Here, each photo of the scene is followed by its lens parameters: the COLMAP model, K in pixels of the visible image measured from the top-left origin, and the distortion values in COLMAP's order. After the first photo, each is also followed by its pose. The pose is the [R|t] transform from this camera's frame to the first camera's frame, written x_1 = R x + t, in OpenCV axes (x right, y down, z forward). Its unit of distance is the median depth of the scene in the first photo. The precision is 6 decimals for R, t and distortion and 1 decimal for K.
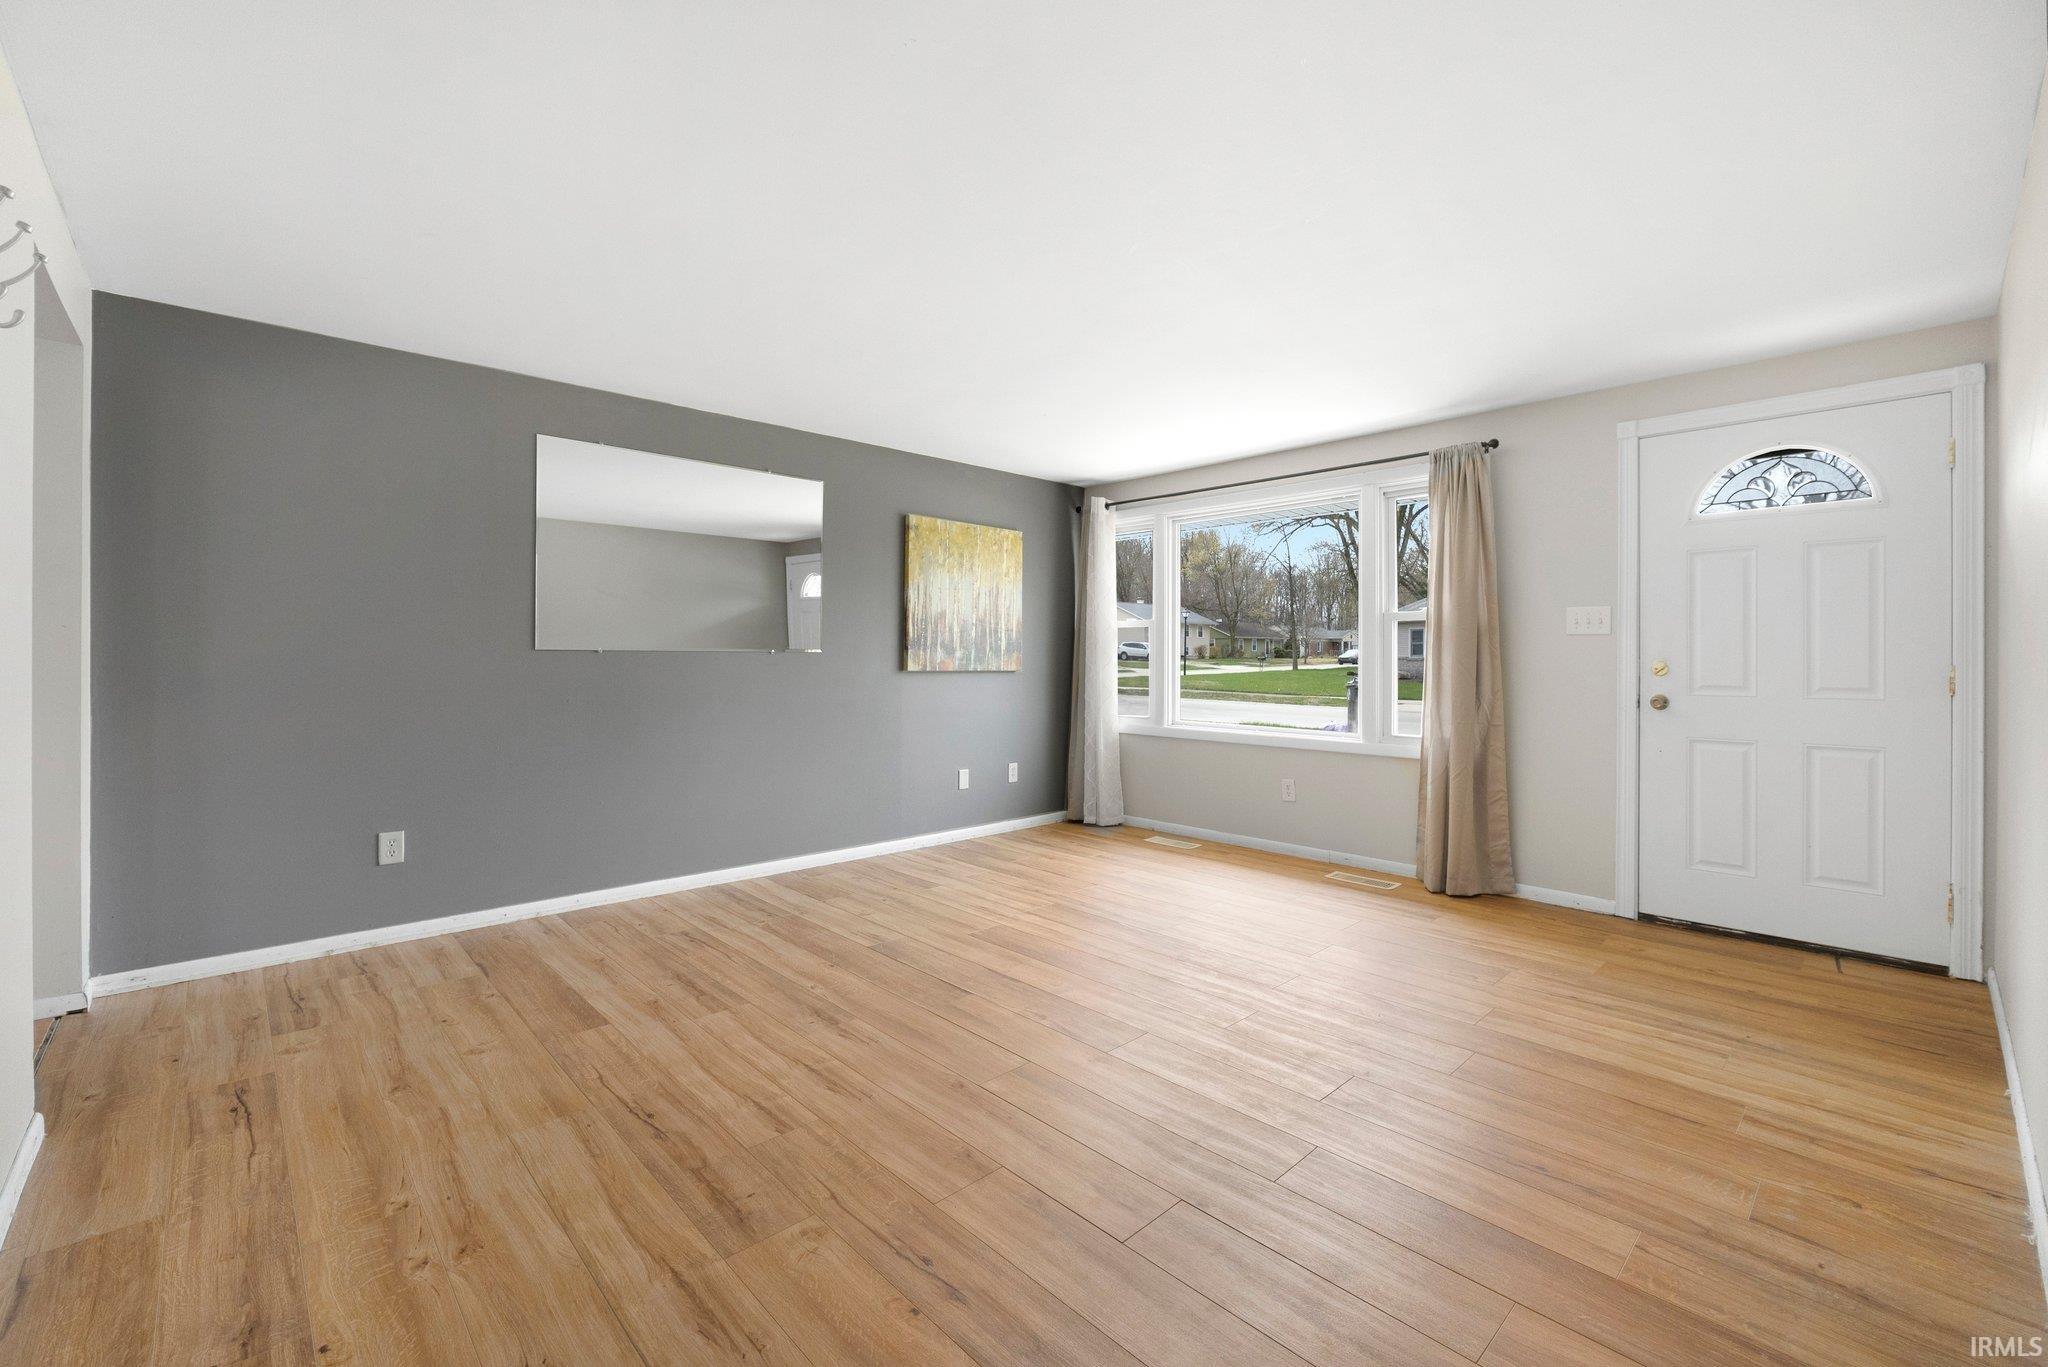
lens RADIAL K [[851.7, 0, 1019.6], [0, 851.7, 675.5], [0, 0, 1]] dist [-0.010064, 0.000779]
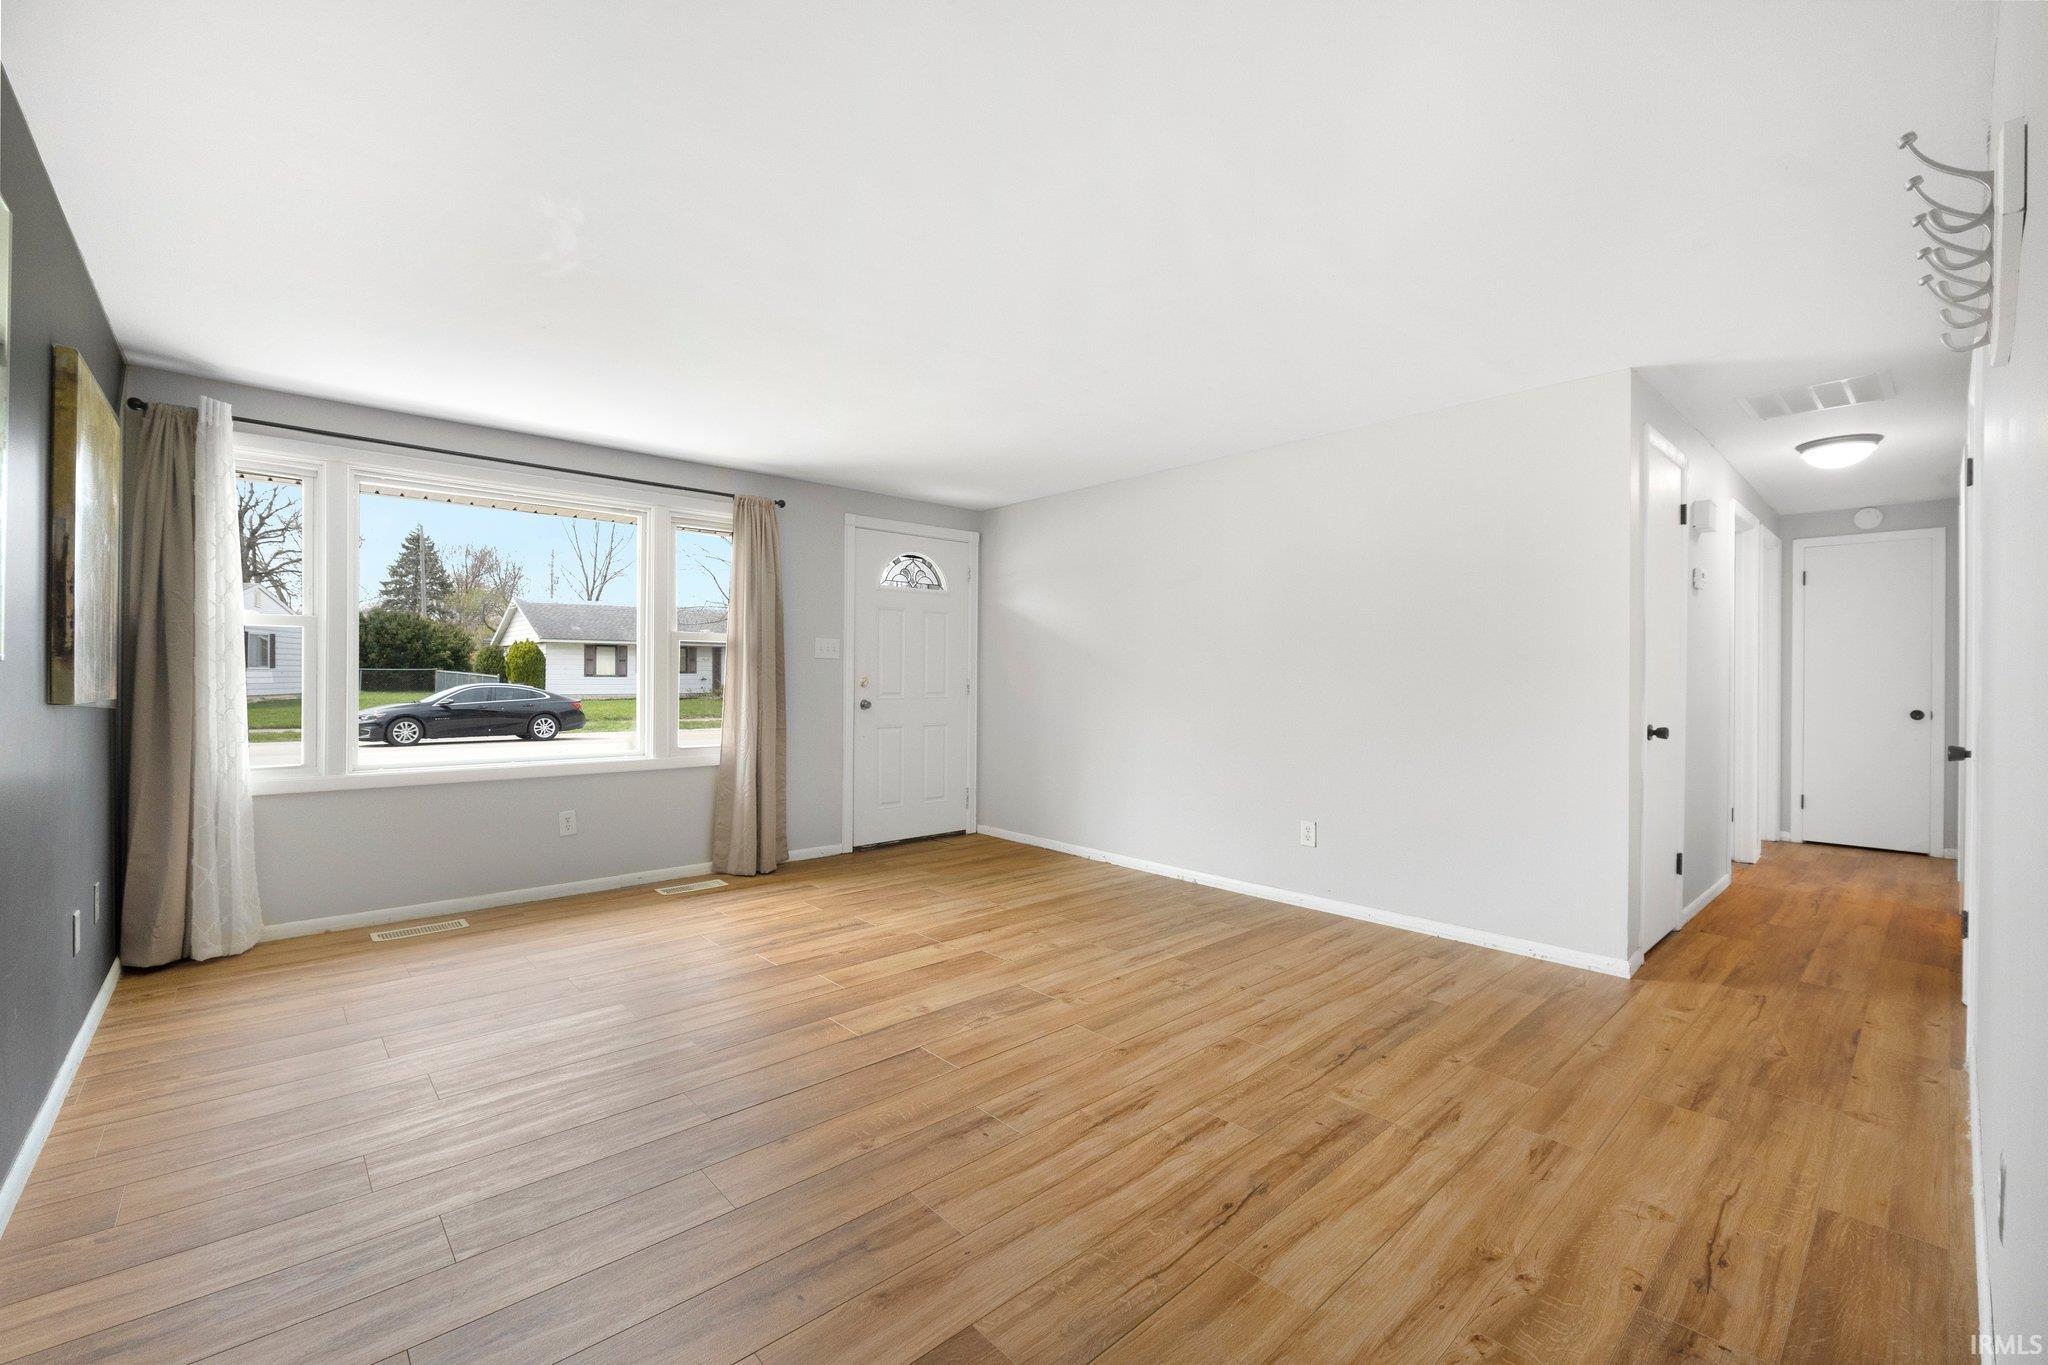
lens RADIAL K [[851.7, 0, 1019.6], [0, 851.7, 672.2], [0, 0, 1]] dist [-0.010064, 0.000779]
pose [[0.021622, 0.002128, 0.999764, -0.802238], [0.016003, 0.999869, -0.002474, -0.018405], [-0.999638, 0.016053, 0.021585, 0.725554]]
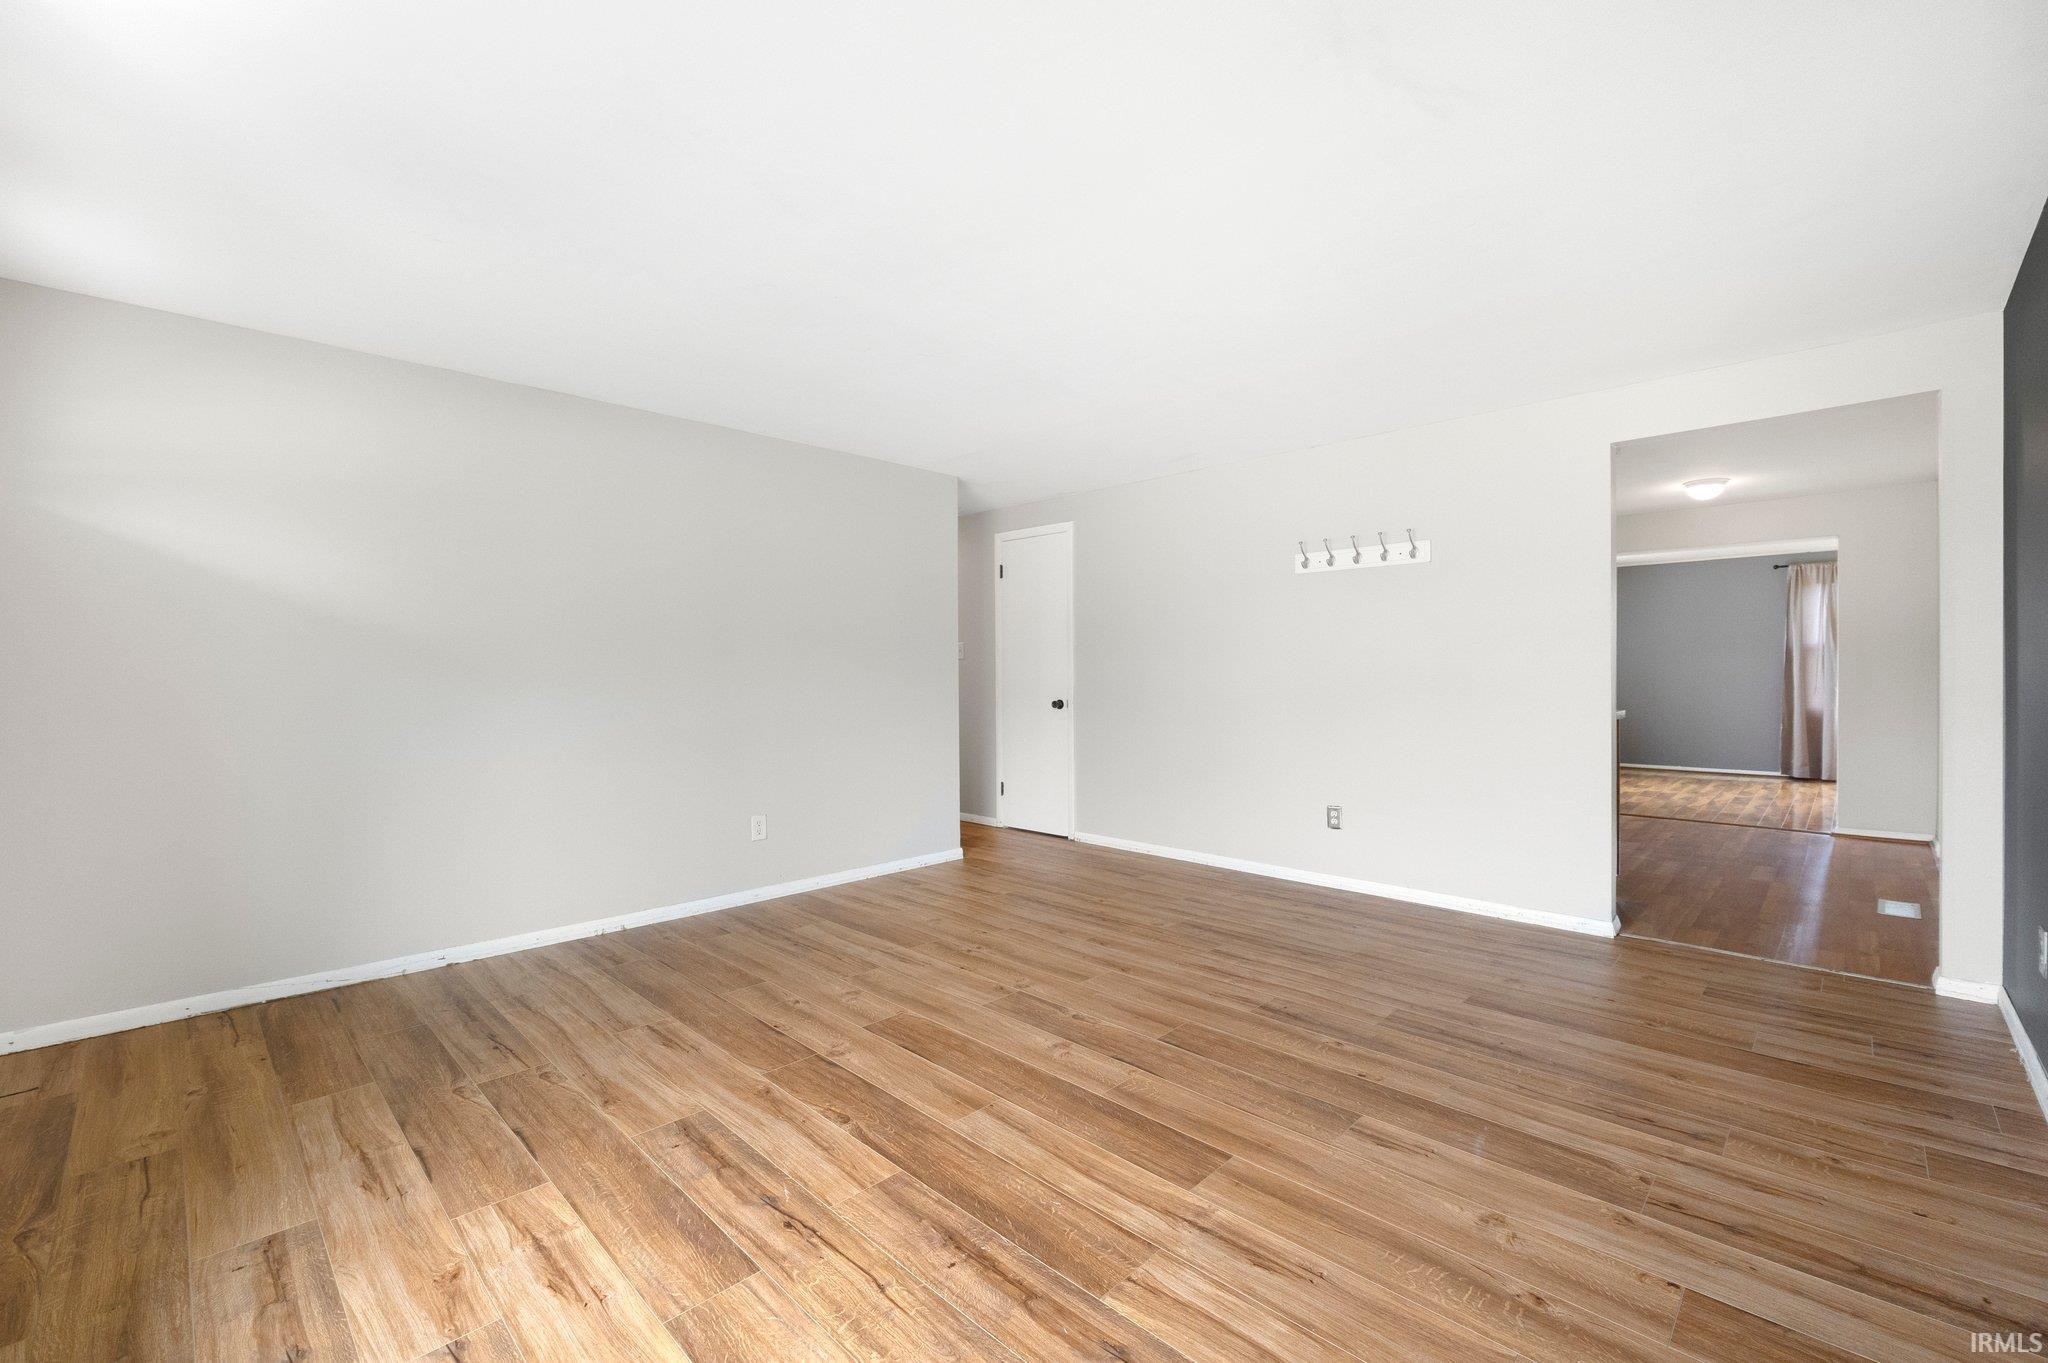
lens RADIAL K [[851.7, 0, 1018.9], [0, 851.7, 697.7], [0, 0, 1]] dist [-0.010064, 0.000779]
pose [[-0.999339, 0.001958, -0.036301, 0.104757], [0.000075, 0.998658, 0.051789, -0.034515], [0.036353, 0.051752, -0.997998, 1.580338]]
